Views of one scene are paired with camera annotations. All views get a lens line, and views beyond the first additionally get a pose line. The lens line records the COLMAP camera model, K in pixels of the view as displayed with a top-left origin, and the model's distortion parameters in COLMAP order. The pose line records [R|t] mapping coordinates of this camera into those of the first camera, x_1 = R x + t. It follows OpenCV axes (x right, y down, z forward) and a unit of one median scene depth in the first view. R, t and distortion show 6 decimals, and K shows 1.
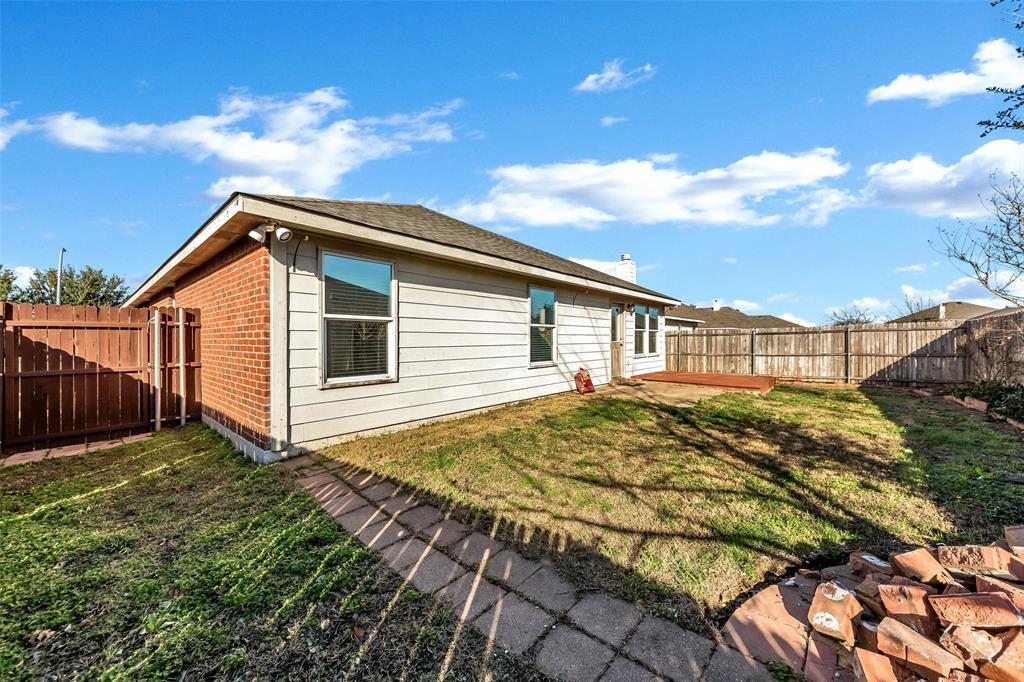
lens RADIAL K [[395.9, 0, 512.7], [0, 395.9, 336.5], [0, 0, 1]] dist [0.000087, 0.000247]
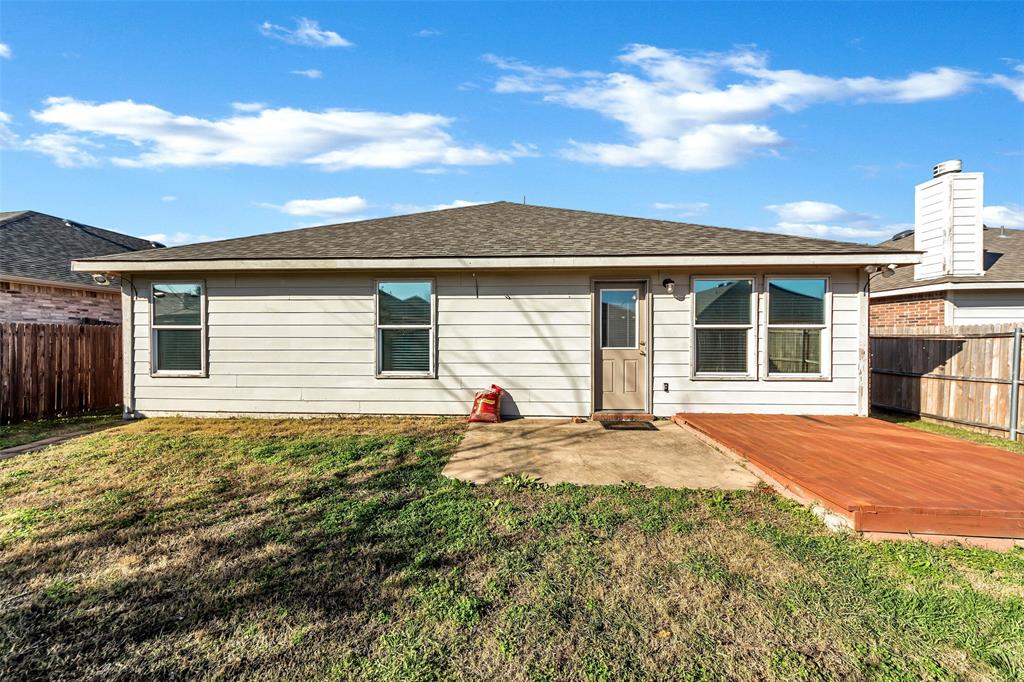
lens RADIAL K [[376.8, 0, 520.3], [0, 376.8, 340.8], [0, 0, 1]] dist [-0.002024, -0.000126]
pose [[0.585978, -0.011303, -0.810248, 0.705992], [0.001781, 0.999918, -0.012661, 0.009675], [0.810325, 0.005976, 0.585950, 0.630305]]
